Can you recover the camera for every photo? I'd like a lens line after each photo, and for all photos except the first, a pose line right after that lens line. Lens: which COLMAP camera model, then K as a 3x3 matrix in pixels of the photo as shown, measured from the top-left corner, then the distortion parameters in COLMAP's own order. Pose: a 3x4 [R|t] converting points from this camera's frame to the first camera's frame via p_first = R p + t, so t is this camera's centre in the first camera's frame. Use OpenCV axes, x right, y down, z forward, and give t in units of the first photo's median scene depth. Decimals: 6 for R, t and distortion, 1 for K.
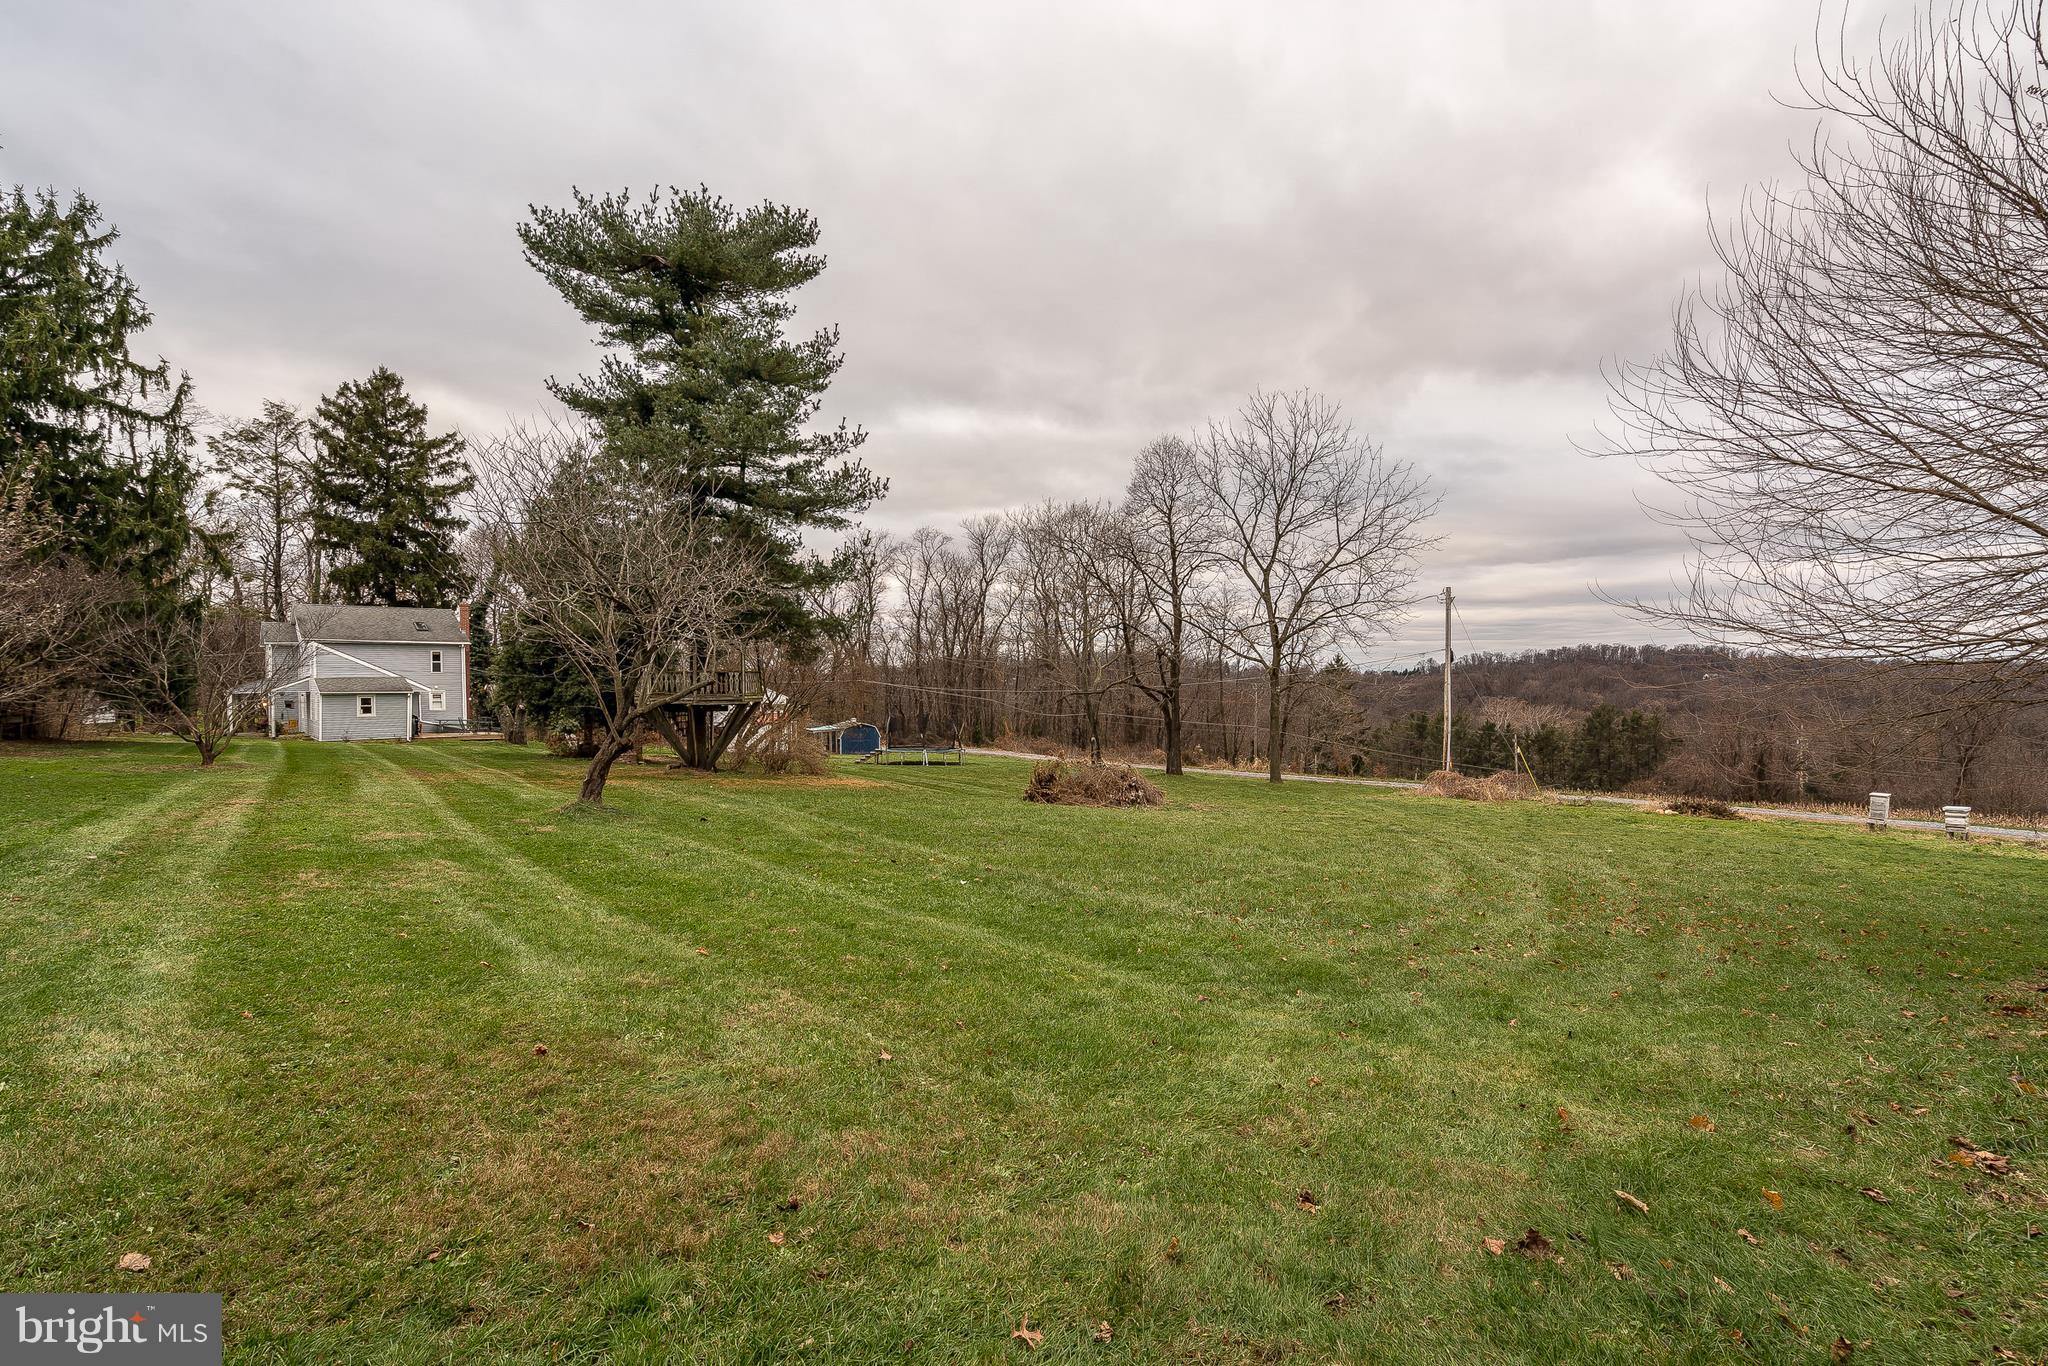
lens RADIAL K [[944.9, 0, 1027.3], [0, 944.9, 686.7], [0, 0, 1]] dist [0.002516, -0.000708]
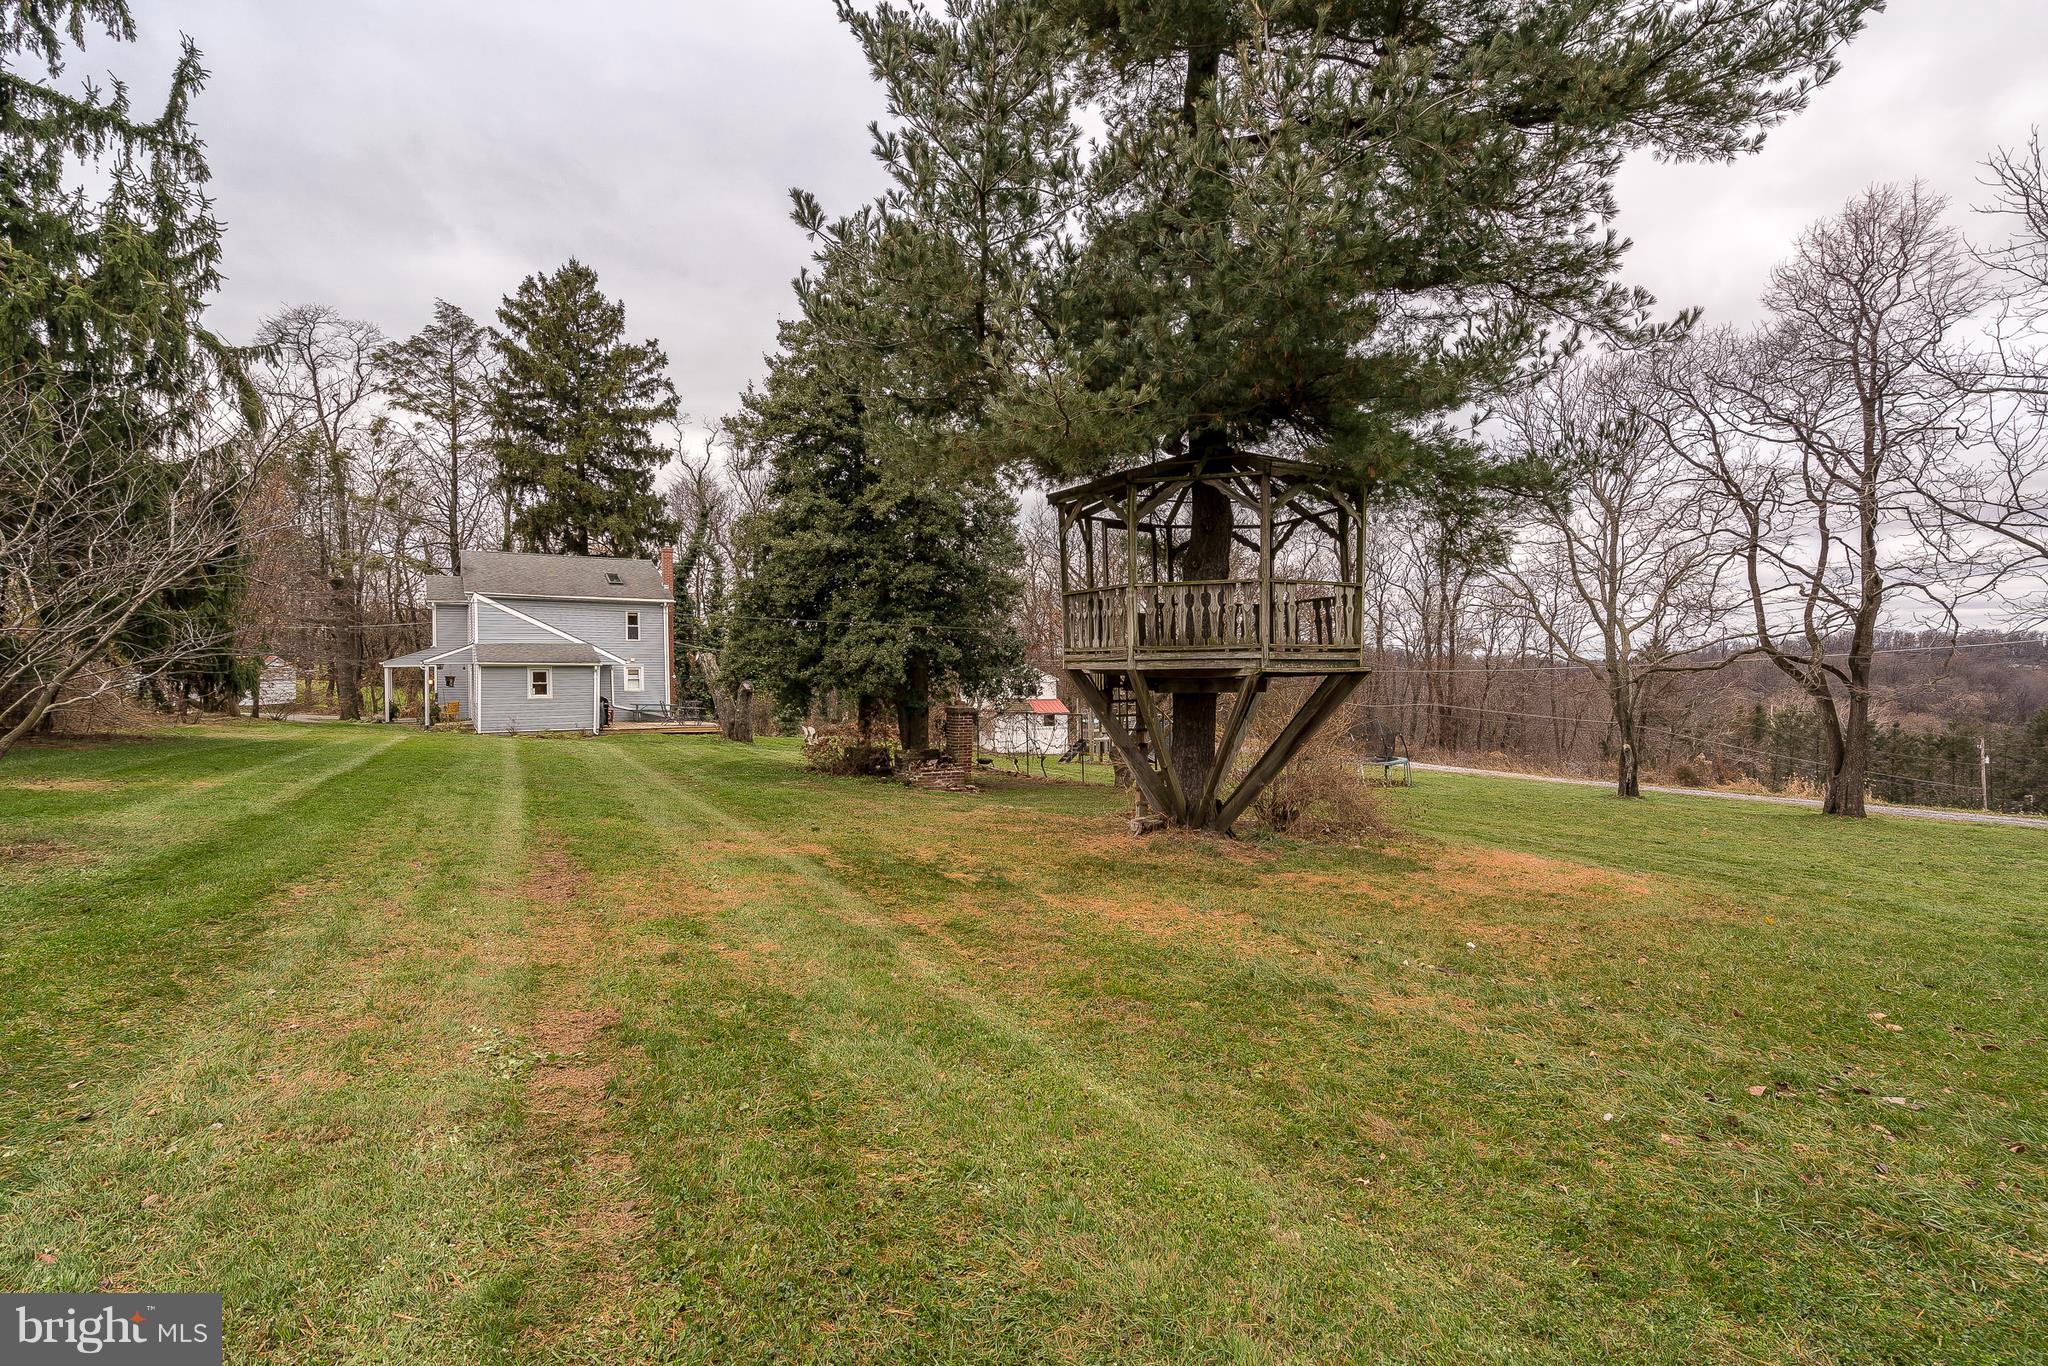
lens RADIAL K [[944.9, 0, 1021.0], [0, 944.9, 678.9], [0, 0, 1]] dist [0.002516, -0.000708]
pose [[0.984800, 0.005726, -0.173599, -0.175919], [-0.004936, 0.999975, 0.004980, 0.009345], [0.173623, -0.004047, 0.984804, 0.289514]]
